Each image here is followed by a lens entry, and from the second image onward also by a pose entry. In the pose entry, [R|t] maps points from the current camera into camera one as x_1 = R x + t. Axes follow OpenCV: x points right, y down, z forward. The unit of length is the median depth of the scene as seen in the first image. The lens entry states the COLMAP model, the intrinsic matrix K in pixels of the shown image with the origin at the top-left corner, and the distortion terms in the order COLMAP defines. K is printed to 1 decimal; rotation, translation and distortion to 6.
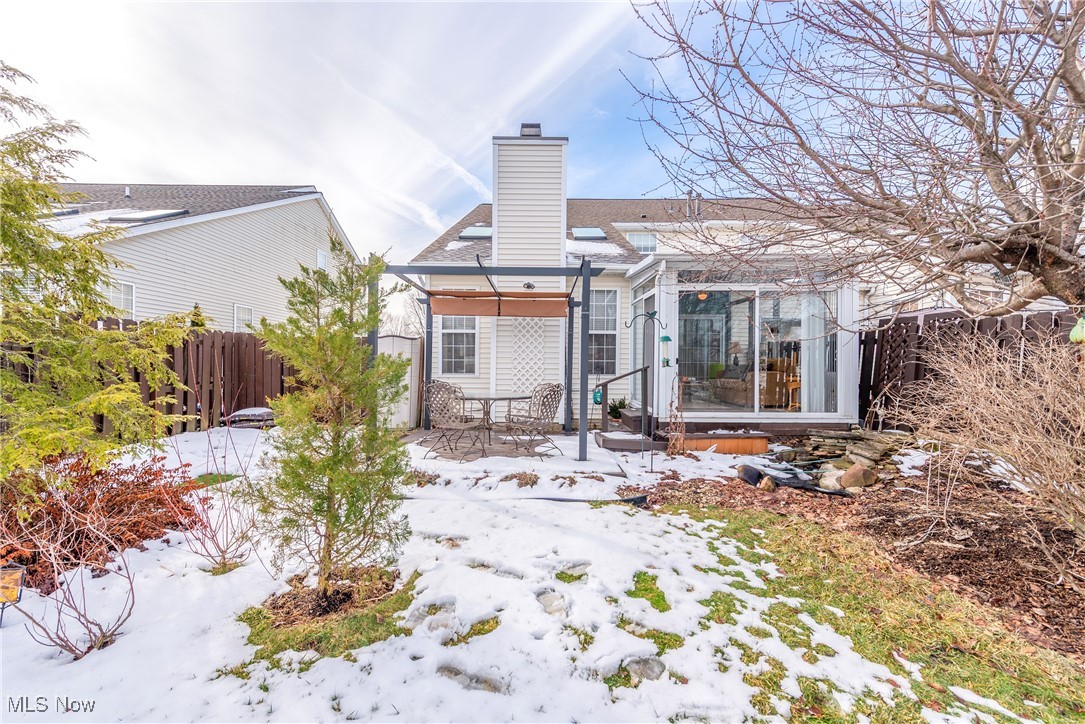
lens RADIAL K [[426.8, 0, 542.1], [0, 426.8, 362.4], [0, 0, 1]] dist [0.003626, -0.001077]
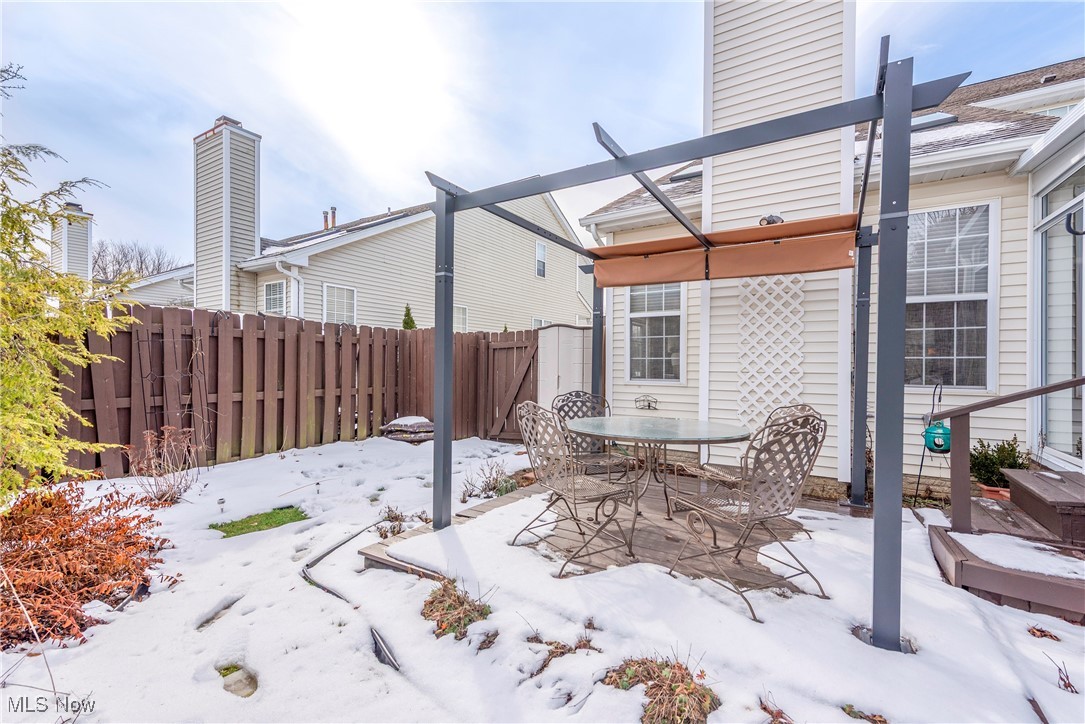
lens RADIAL K [[473.5, 0, 537.1], [0, 473.5, 363.5], [0, 0, 1]] dist [0.014379, -0.002440]
pose [[0.845804, -0.003750, -0.533480, 0.041476], [0.004627, 0.999989, 0.000307, 0.001404], [0.533473, -0.002728, 0.845812, 0.334866]]
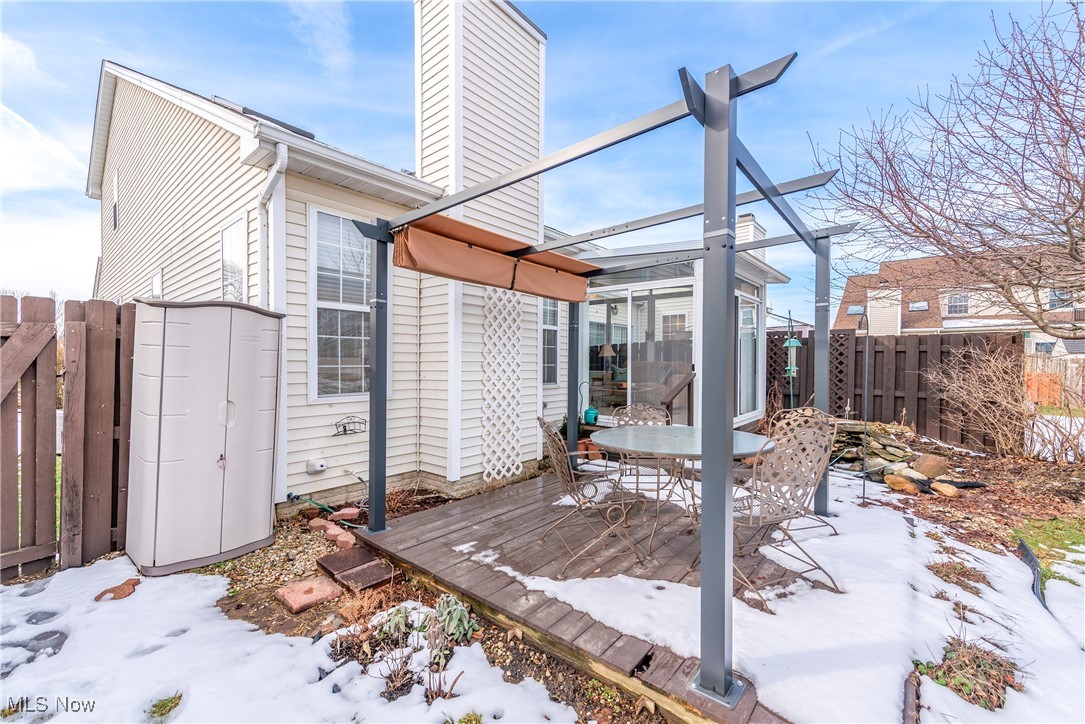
lens RADIAL K [[426.8, 0, 542.2], [0, 426.8, 366.0], [0, 0, 1]] dist [0.003626, -0.001077]
pose [[0.646302, -0.004053, 0.763071, -0.477316], [-0.002024, 0.999973, 0.007025, -0.011738], [-0.763079, -0.006085, 0.646277, 0.580387]]
